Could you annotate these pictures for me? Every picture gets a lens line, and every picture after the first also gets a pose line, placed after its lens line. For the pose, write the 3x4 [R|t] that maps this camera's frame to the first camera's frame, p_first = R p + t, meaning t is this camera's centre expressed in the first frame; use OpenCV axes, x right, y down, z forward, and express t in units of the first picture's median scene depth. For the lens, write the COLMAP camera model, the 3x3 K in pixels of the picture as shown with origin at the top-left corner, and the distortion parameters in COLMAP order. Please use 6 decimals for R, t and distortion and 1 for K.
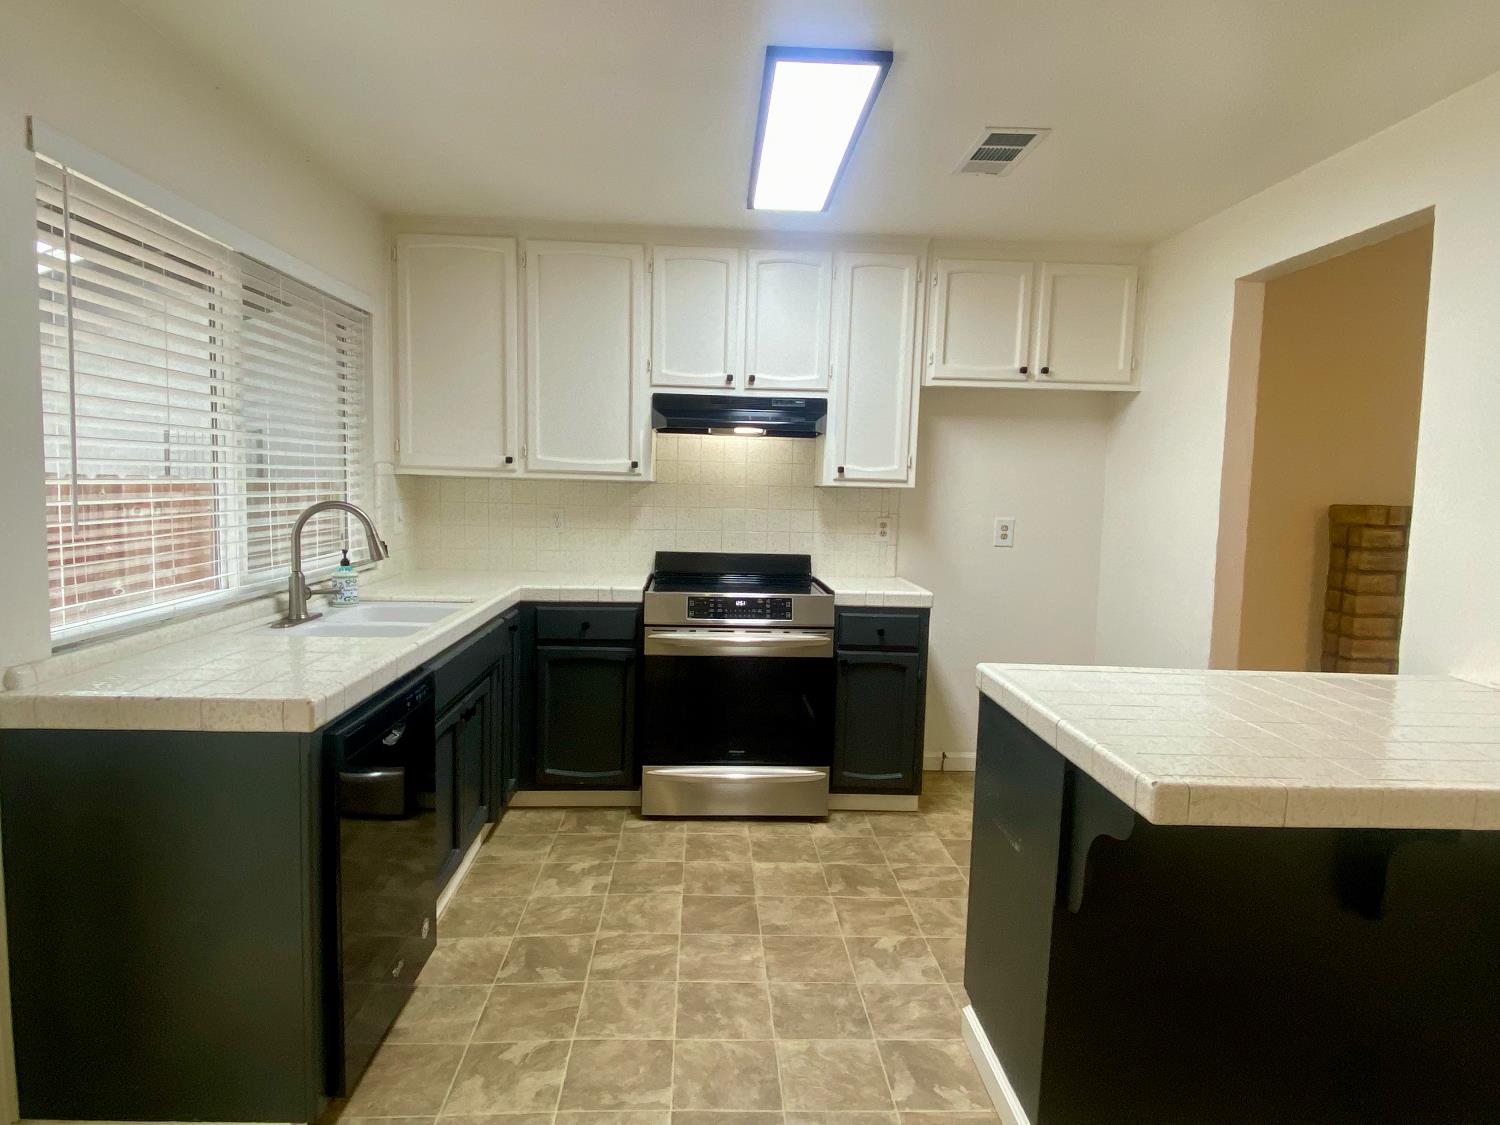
lens RADIAL K [[854.8, 0, 750.0], [0, 854.8, 562.5], [0, 0, 1]] dist [0.080308, -0.091075]
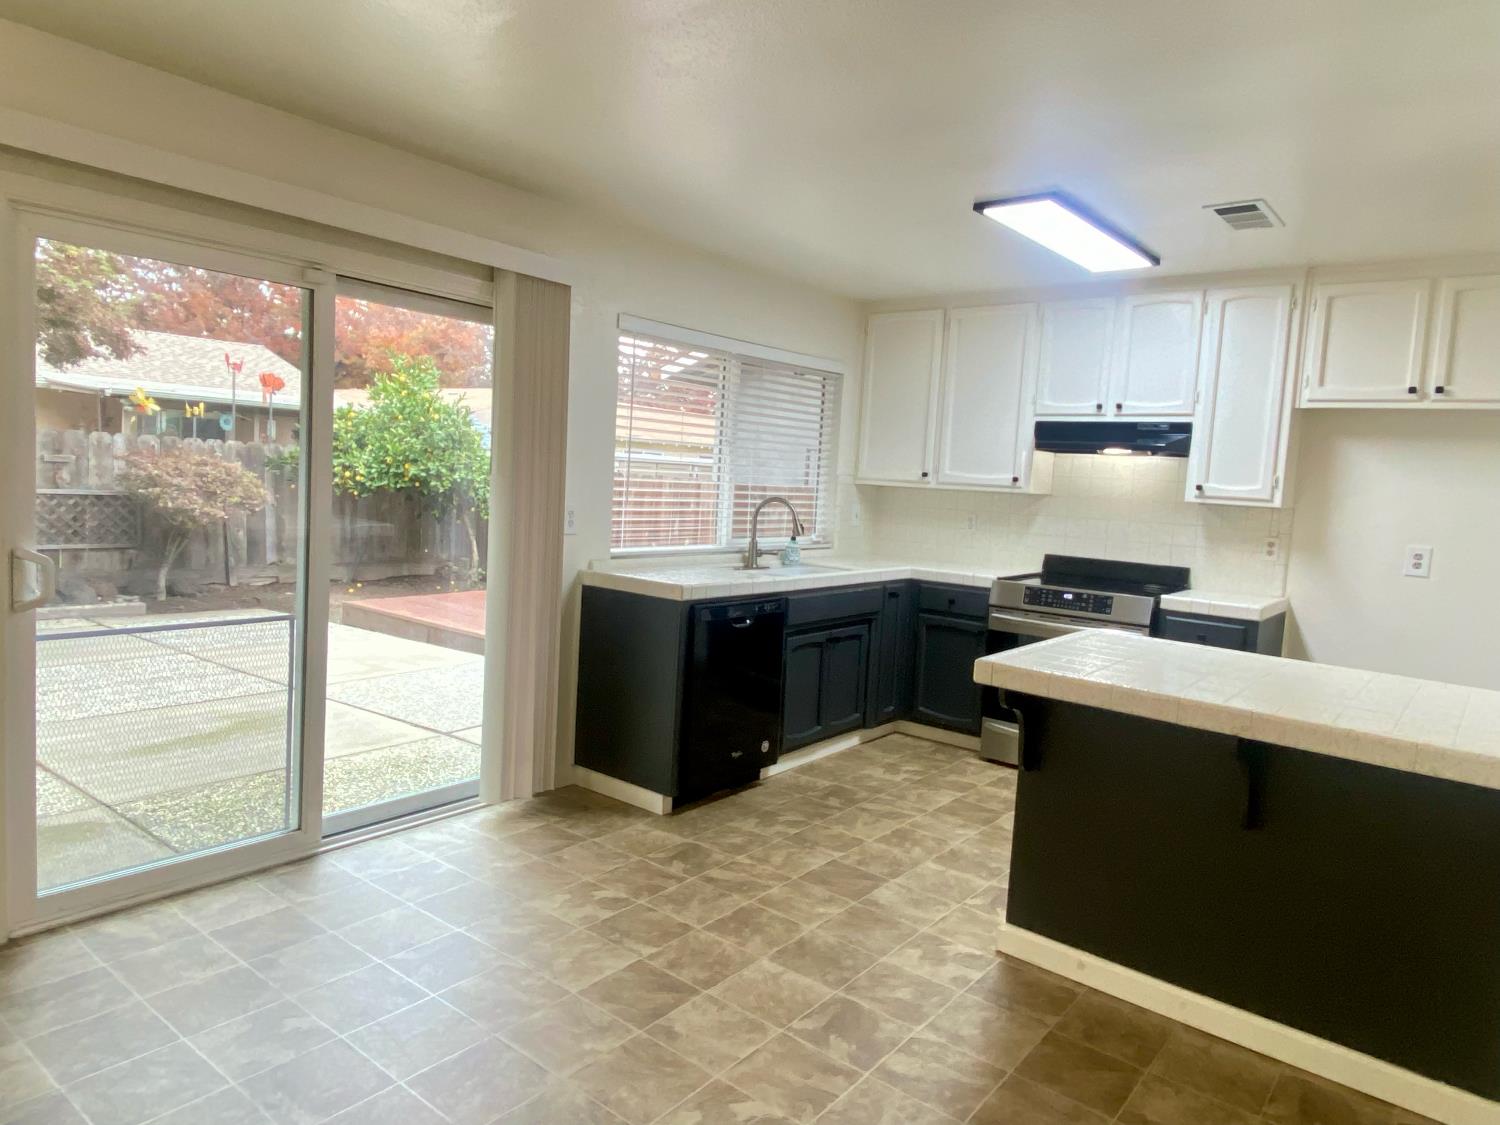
lens RADIAL K [[854.8, 0, 750.0], [0, 854.8, 562.5], [0, 0, 1]] dist [0.080308, -0.091075]
pose [[0.772861, 0.082419, -0.629200, 0.370489], [-0.095605, 0.995335, 0.012945, 0.025863], [0.627332, 0.050150, 0.777136, -0.200887]]
